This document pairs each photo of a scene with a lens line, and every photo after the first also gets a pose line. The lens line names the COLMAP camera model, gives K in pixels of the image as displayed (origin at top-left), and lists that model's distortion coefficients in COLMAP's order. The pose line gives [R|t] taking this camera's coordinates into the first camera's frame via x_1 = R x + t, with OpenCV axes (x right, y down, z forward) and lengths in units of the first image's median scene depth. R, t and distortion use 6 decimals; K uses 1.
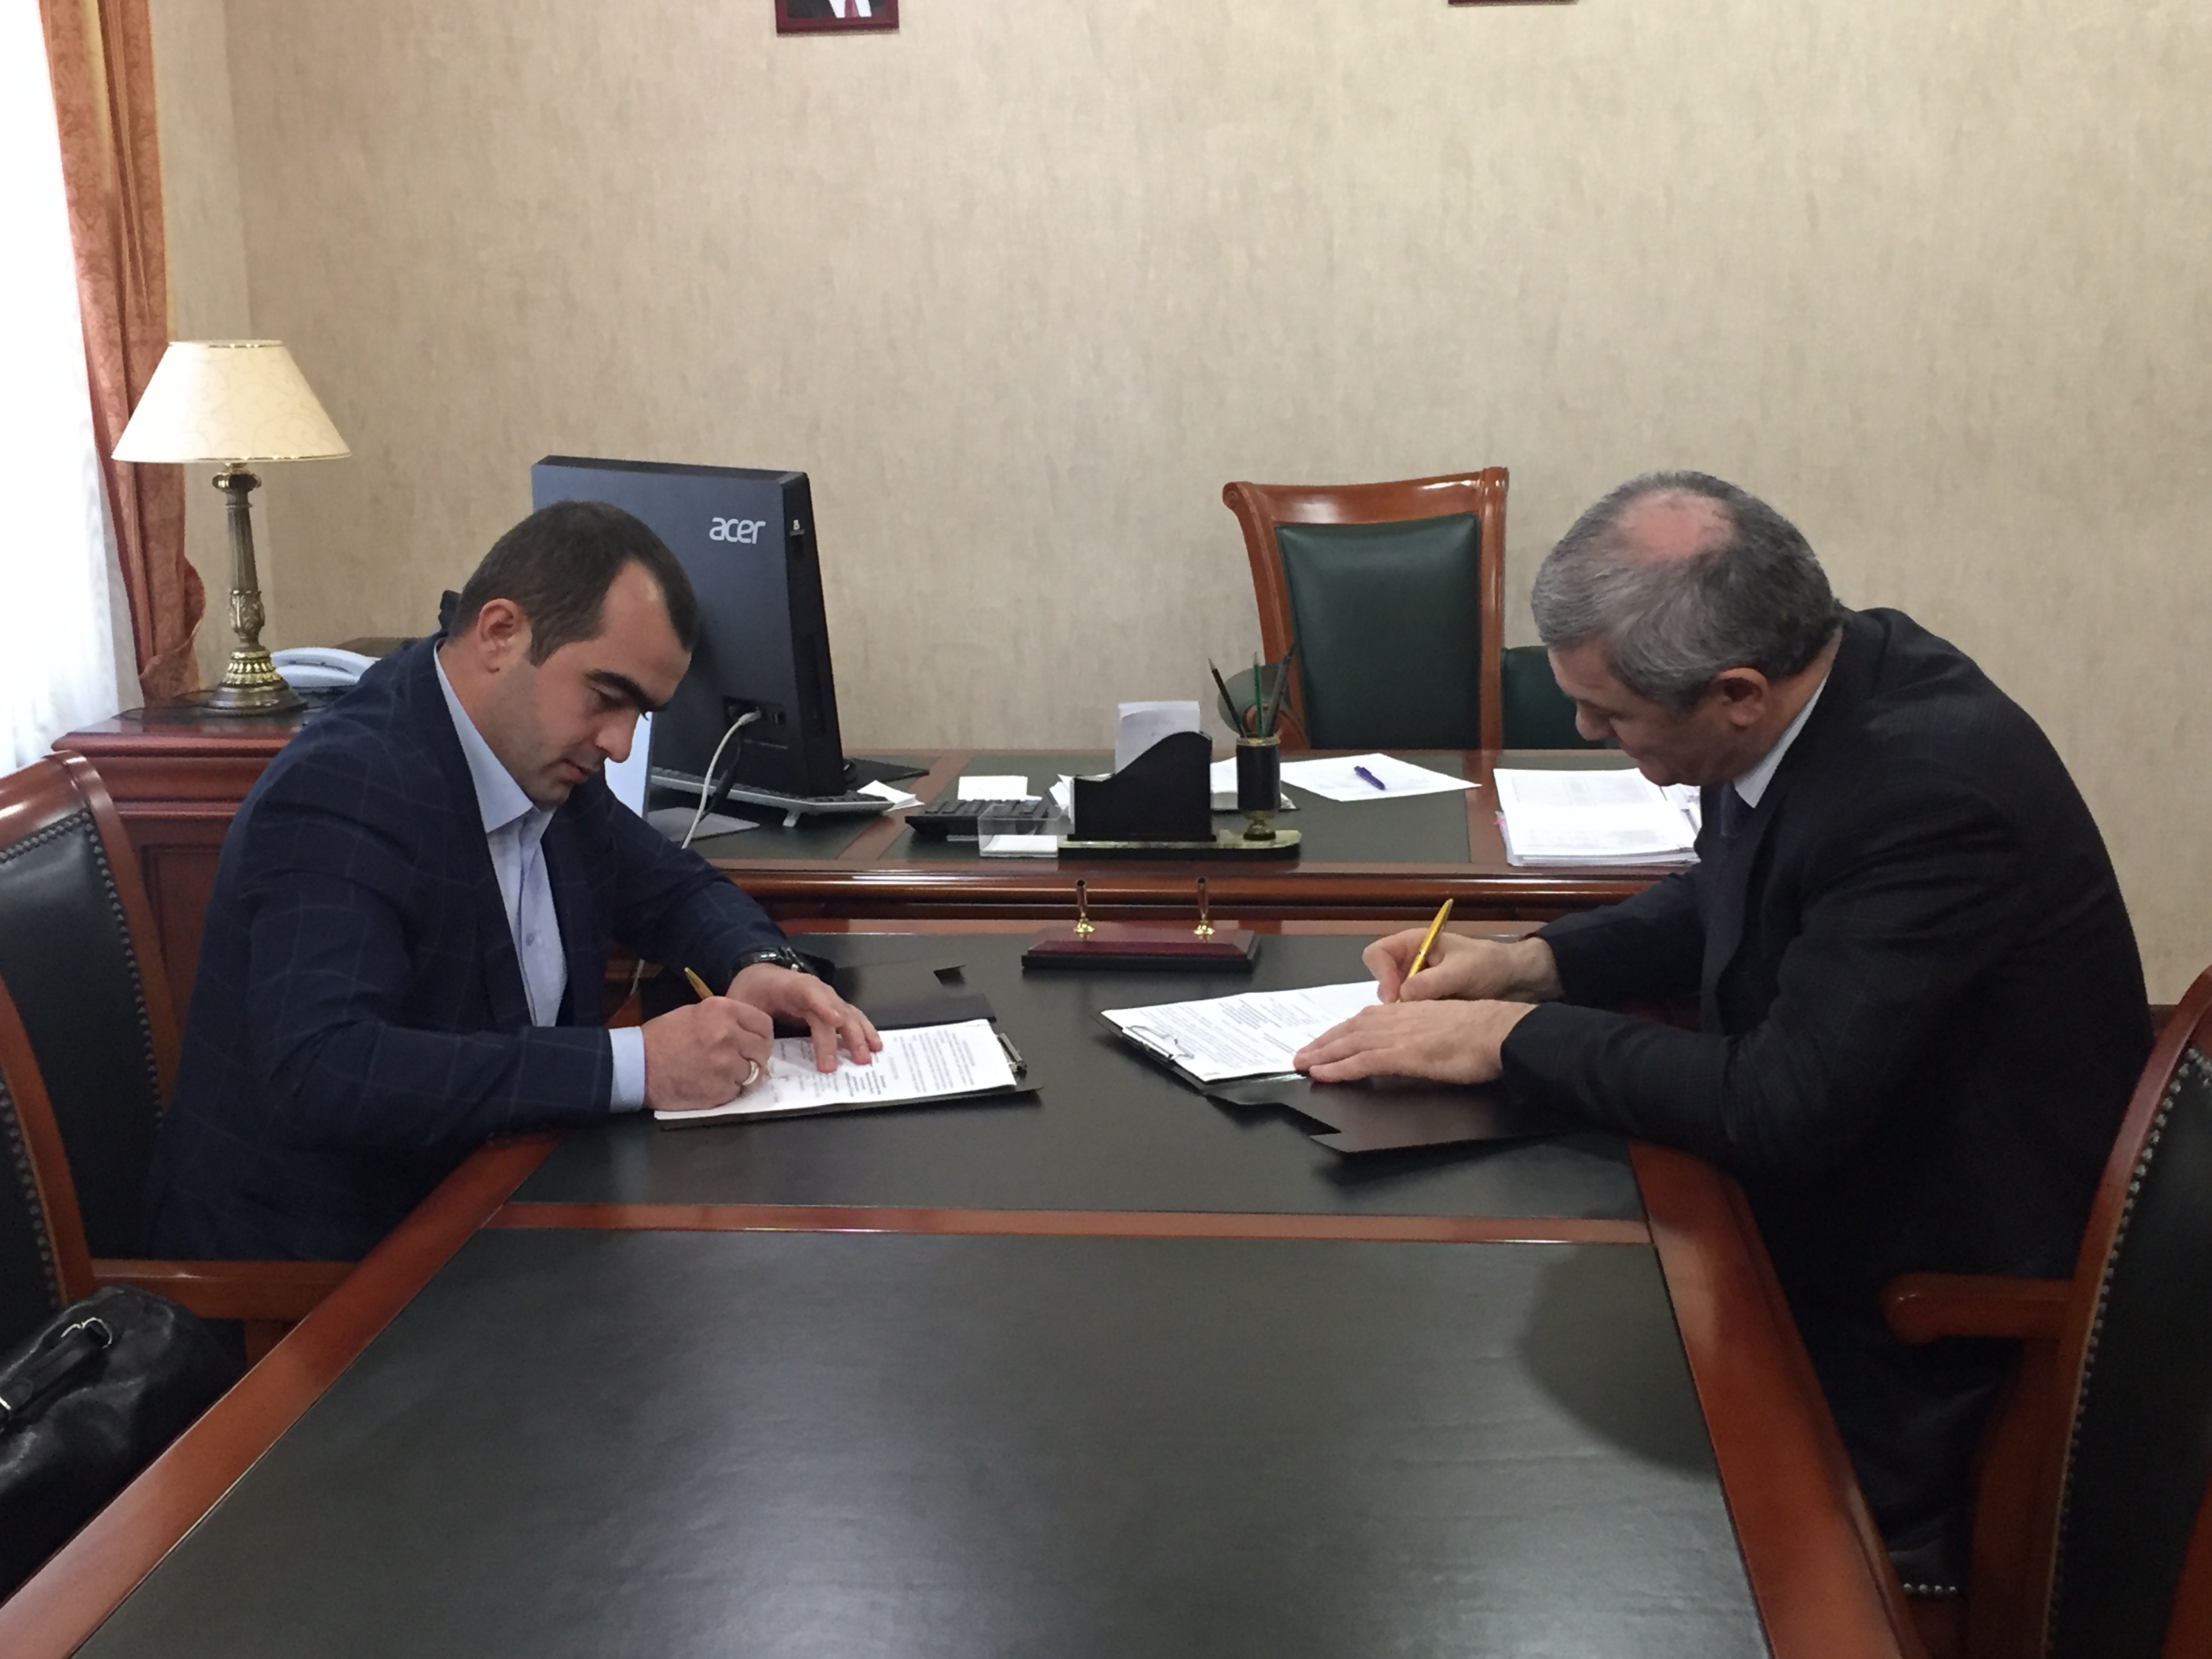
lens RADIAL K [[2628.1, 0, 1105.6], [0, 2628.1, 826.7], [0, 0, 1]] dist [0.038927, 0.000000]
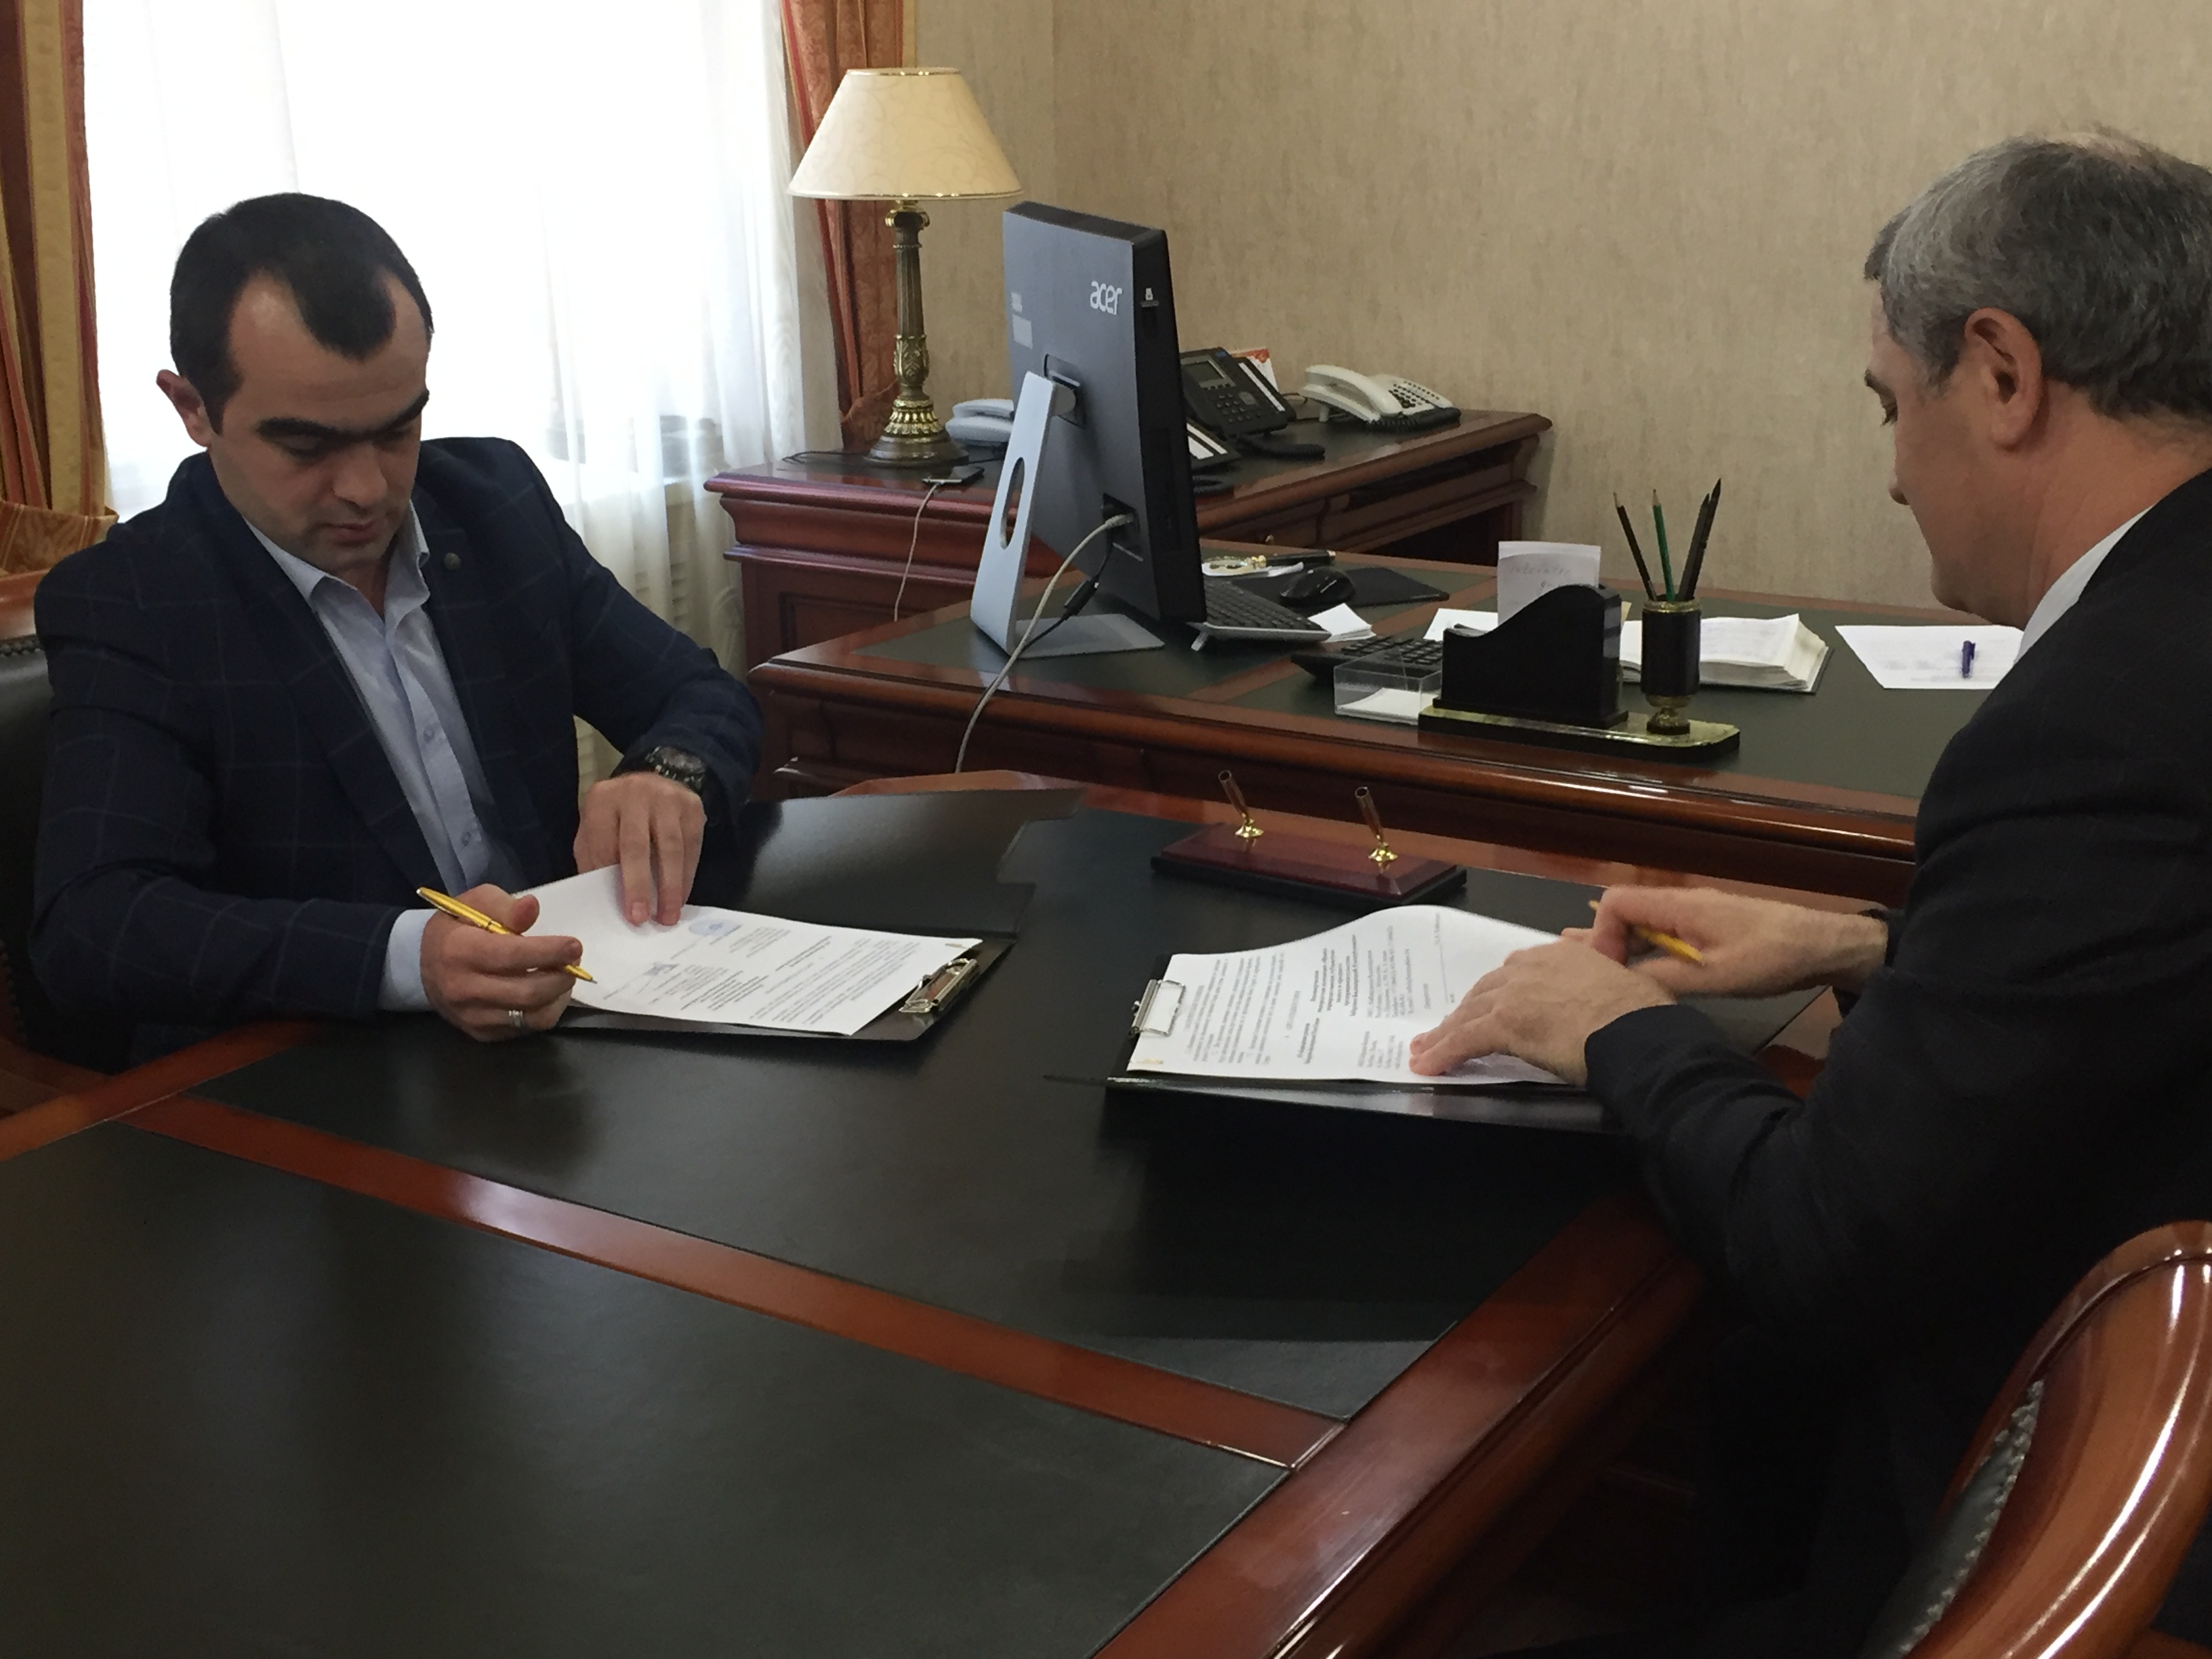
lens RADIAL K [[2628.1, 0, 1107.4], [0, 2628.1, 834.5], [0, 0, 1]] dist [0.038927, 0.000000]
pose [[0.885762, 0.133102, -0.444645, 0.186722], [-0.088183, 0.988810, 0.120328, -0.031589], [0.455685, -0.067371, 0.887588, 0.171352]]
